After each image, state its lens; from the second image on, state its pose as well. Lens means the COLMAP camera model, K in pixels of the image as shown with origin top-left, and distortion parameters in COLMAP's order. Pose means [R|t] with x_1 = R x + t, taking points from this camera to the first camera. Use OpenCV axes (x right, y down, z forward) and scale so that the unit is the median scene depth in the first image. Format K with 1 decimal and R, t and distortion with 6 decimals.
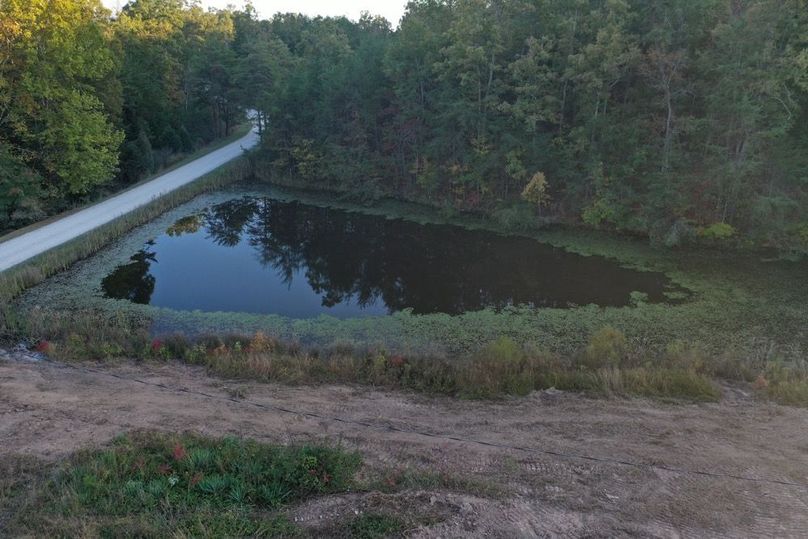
lens RADIAL K [[634.4, 0, 401.4], [0, 634.4, 268.4], [0, 0, 1]] dist [-0.003428, 0.011496]
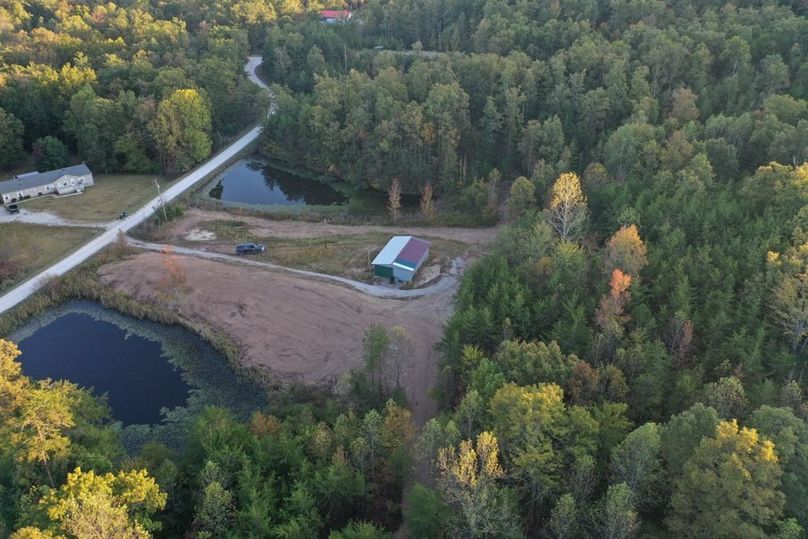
lens RADIAL K [[634.4, 0, 402.1], [0, 634.4, 268.9], [0, 0, 1]] dist [-0.003428, 0.011496]
pose [[0.992999, 0.060900, -0.101211, 1.206471], [-0.042822, 0.984157, 0.172050, -0.254171], [0.110086, -0.166512, 0.979875, -2.949621]]
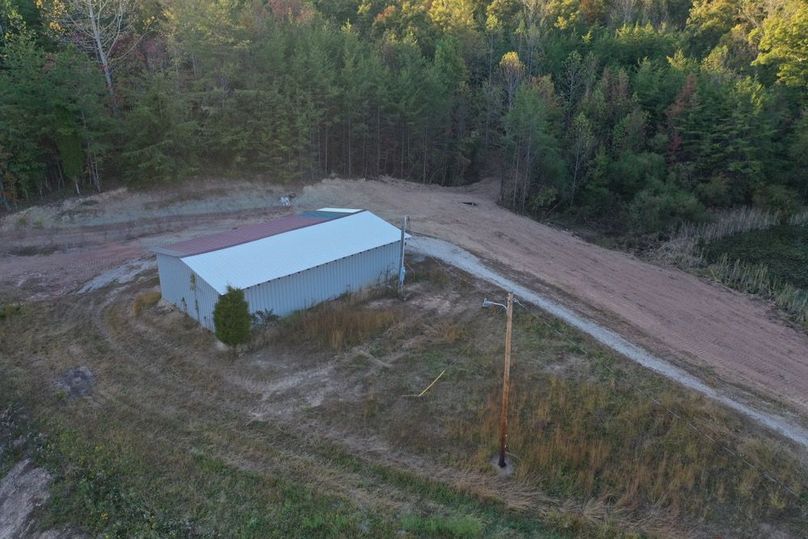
lens RADIAL K [[634.4, 0, 405.0], [0, 634.4, 270.9], [0, 0, 1]] dist [-0.003428, 0.011496]
pose [[-0.837192, -0.209211, 0.505311, 0.320504], [0.172818, 0.775404, 0.607357, -0.289941], [-0.518886, 0.595801, -0.613007, 0.431055]]
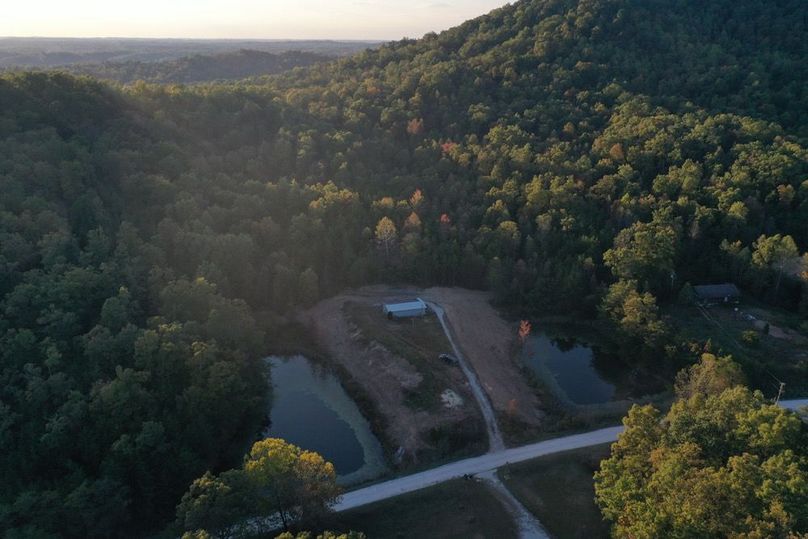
lens RADIAL K [[634.4, 0, 404.9], [0, 634.4, 269.7], [0, 0, 1]] dist [-0.003428, 0.011496]
pose [[-0.483606, -0.298543, 0.822798, -2.972308], [0.282628, 0.836419, 0.469602, -2.300545], [-0.828400, 0.459648, -0.320121, 1.377692]]
